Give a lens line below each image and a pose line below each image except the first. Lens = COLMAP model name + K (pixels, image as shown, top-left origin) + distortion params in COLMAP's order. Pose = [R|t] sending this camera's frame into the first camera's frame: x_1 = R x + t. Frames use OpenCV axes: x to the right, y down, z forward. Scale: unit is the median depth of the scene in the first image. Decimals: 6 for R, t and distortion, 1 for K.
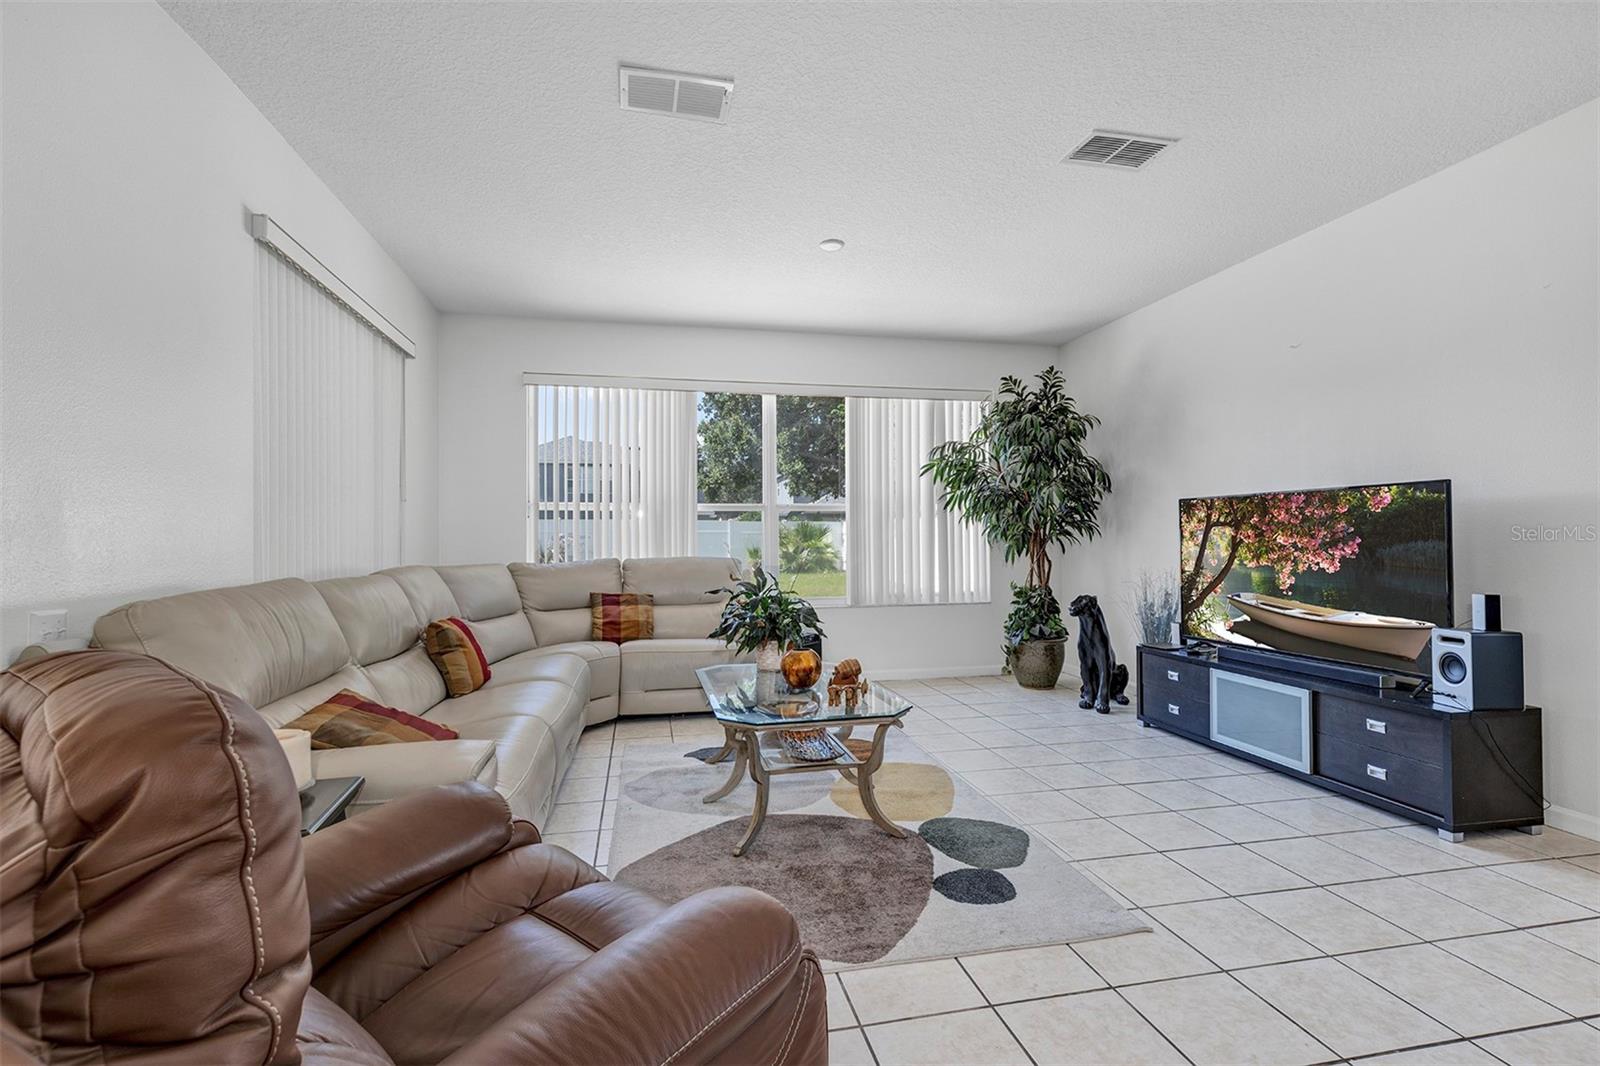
lens RADIAL K [[725.9, 0, 791.7], [0, 725.9, 538.5], [0, 0, 1]] dist [0.007805, -0.000333]
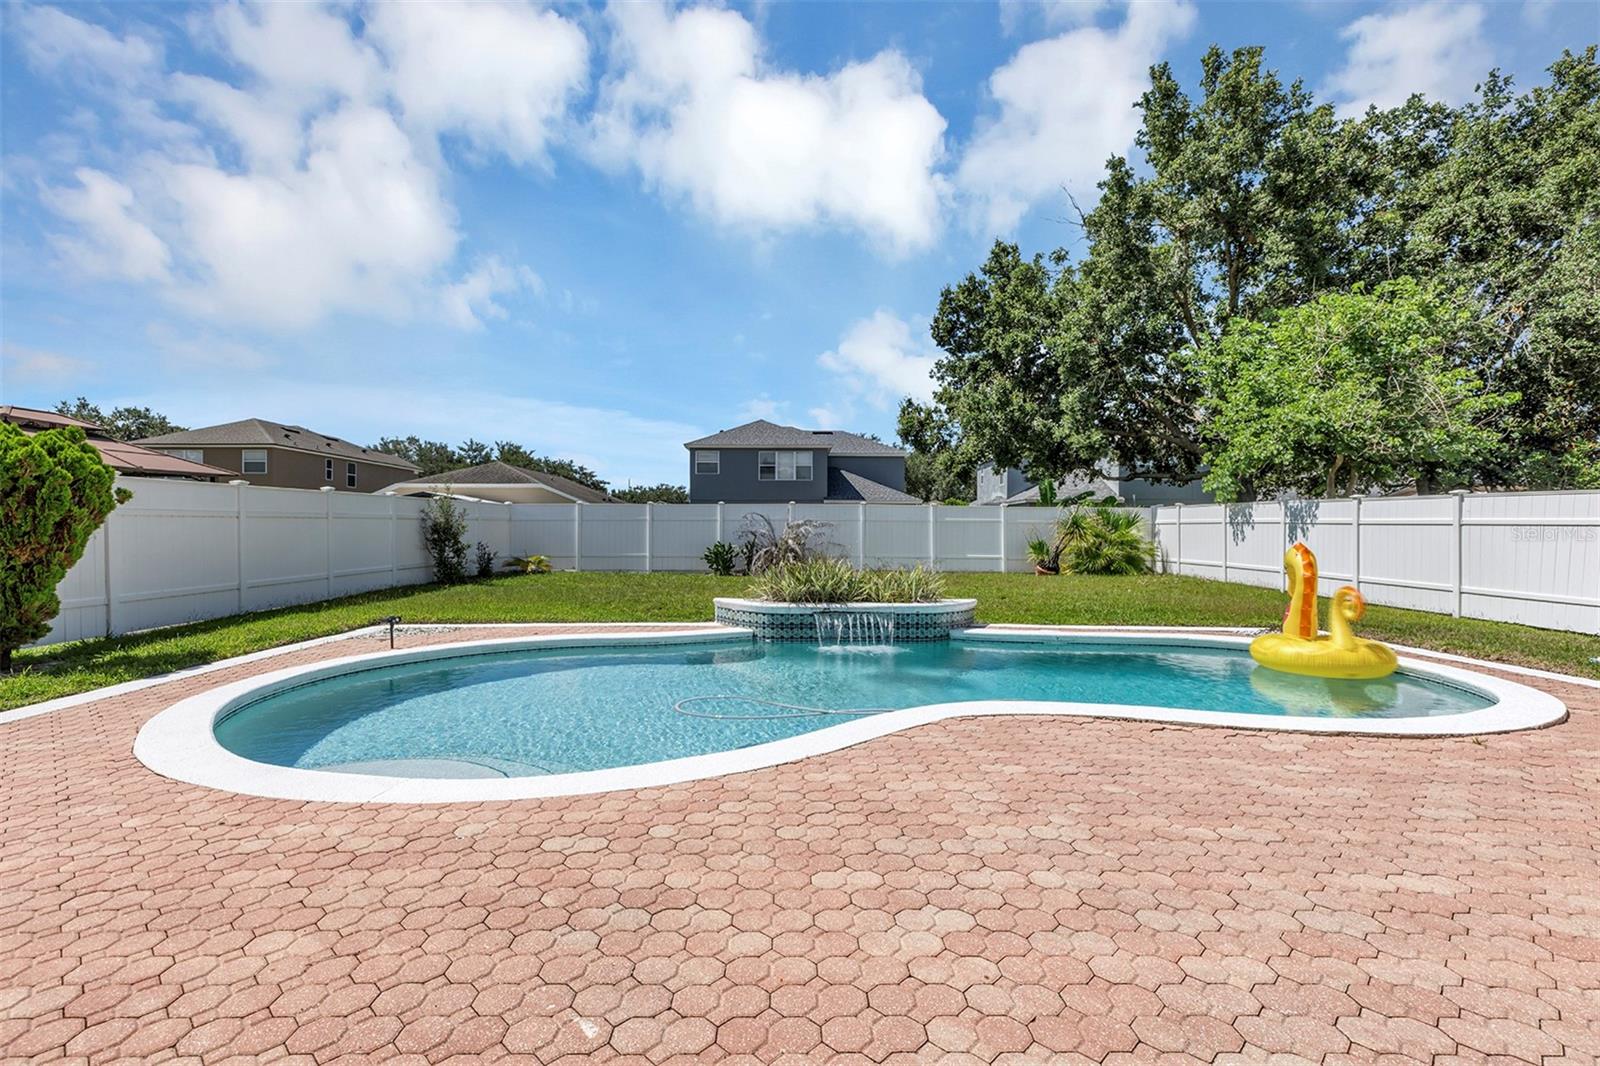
lens RADIAL K [[725.9, 0, 798.0], [0, 725.9, 538.4], [0, 0, 1]] dist [0.007805, -0.000333]
pose [[0.980540, 0.009108, -0.196106, -0.735317], [-0.007814, 0.999942, 0.007371, 0.031071], [0.196162, -0.005696, 0.980555, 0.931242]]
